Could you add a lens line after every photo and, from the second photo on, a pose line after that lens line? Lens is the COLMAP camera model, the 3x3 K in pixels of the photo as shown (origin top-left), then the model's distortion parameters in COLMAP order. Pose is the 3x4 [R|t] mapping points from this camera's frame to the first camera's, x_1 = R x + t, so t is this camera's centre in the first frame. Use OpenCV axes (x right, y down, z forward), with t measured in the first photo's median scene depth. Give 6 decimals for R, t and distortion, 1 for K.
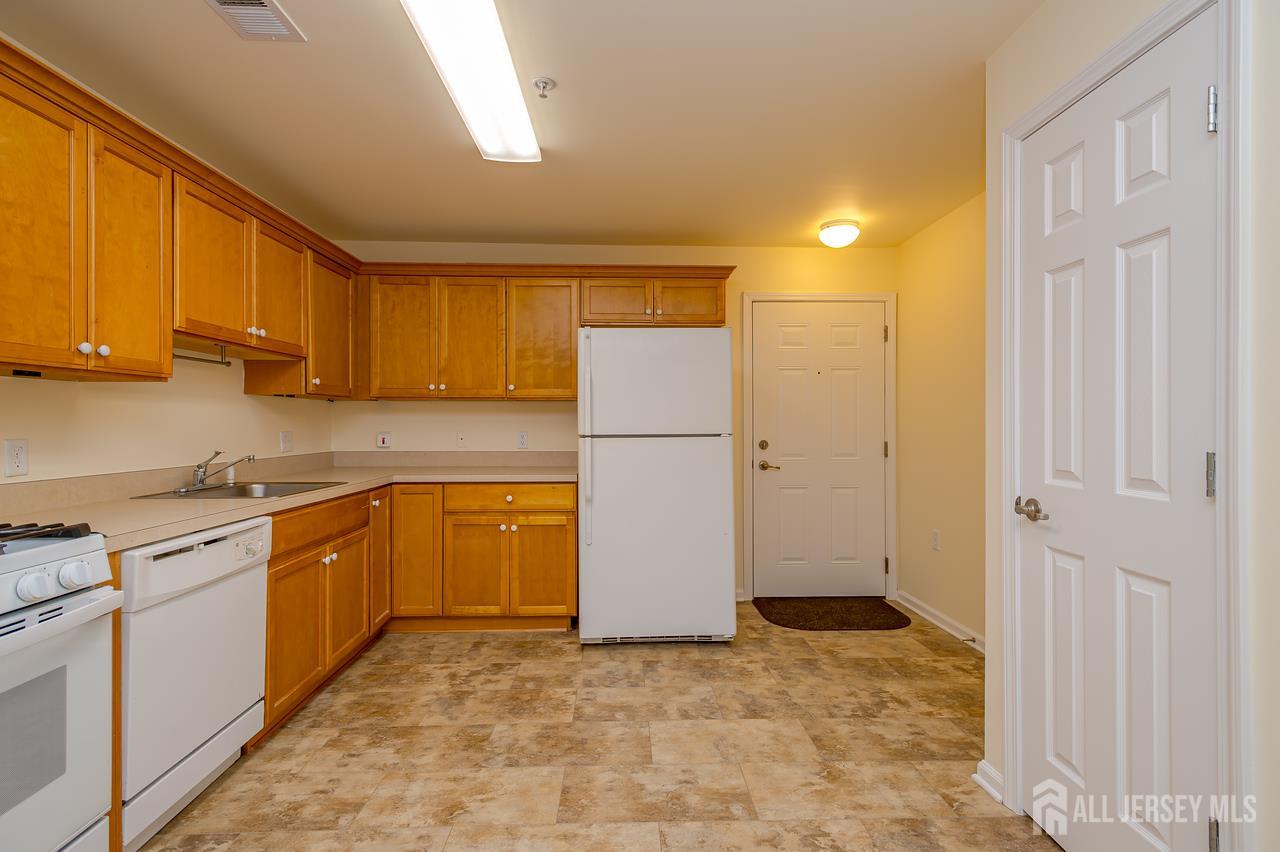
lens RADIAL K [[616.1, 0, 641.1], [0, 616.1, 424.3], [0, 0, 1]] dist [0.002388, 0.000050]
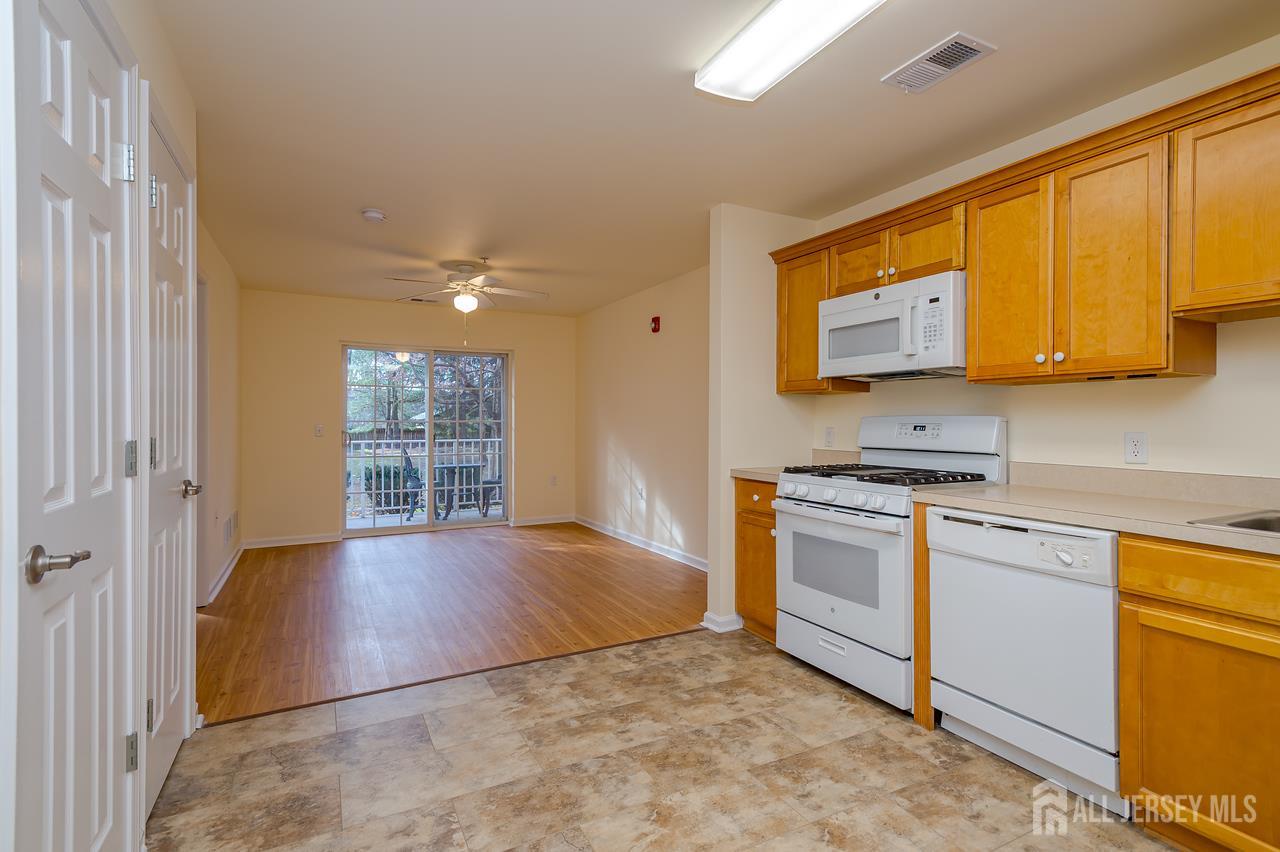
lens RADIAL K [[616.1, 0, 640.3], [0, 616.1, 422.9], [0, 0, 1]] dist [0.002388, 0.000050]
pose [[-0.906853, -0.002400, -0.421440, 0.356294], [-0.004422, 0.999983, 0.003820, 0.005083], [0.421423, 0.005328, -0.906848, 1.753354]]
